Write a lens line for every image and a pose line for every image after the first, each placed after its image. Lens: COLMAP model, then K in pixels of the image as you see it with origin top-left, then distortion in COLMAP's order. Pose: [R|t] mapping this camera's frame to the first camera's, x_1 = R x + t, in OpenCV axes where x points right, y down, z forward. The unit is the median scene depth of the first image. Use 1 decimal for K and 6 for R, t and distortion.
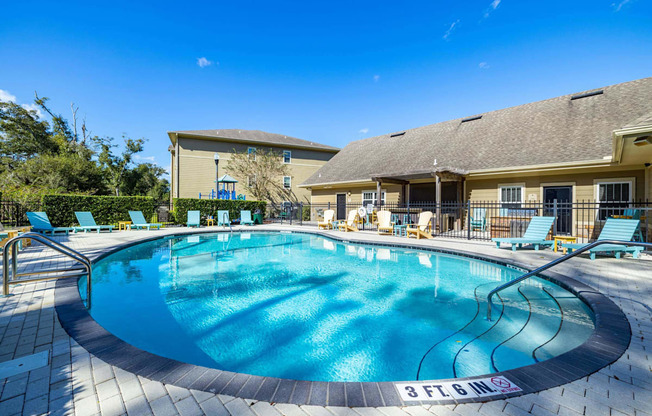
lens RADIAL K [[277.7, 0, 328.4], [0, 277.7, 208.5], [0, 0, 1]] dist [-0.010936, 0.000592]
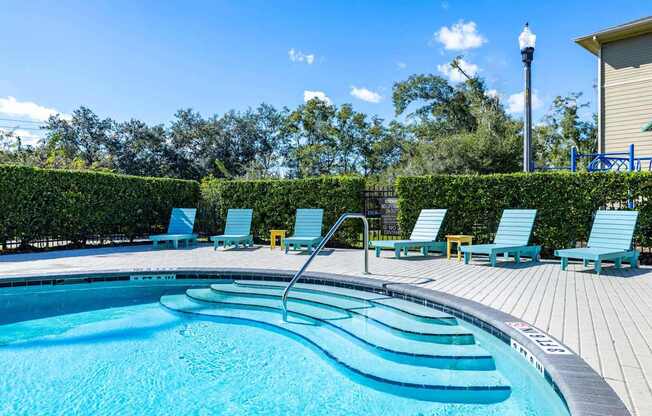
lens RADIAL K [[456.8, 0, 310.5], [0, 456.8, 210.0], [0, 0, 1]] dist [-0.012026, 0.006463]
pose [[0.287620, 0.002520, -0.957741, 0.017942], [-0.003423, 0.999993, 0.001603, 0.005385], [0.957738, 0.002818, 0.287627, 0.426212]]
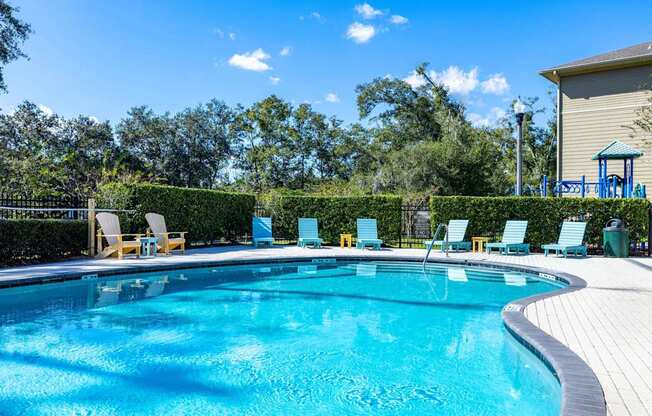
lens RADIAL K [[537.2, 0, 307.0], [0, 537.2, 212.4], [0, 0, 1]] dist [-0.000975, -0.031922]
pose [[0.416819, 0.000507, -0.908989, 0.197484], [-0.010576, 0.999935, -0.004292, 0.000754], [0.908928, 0.011402, 0.416797, 0.197929]]
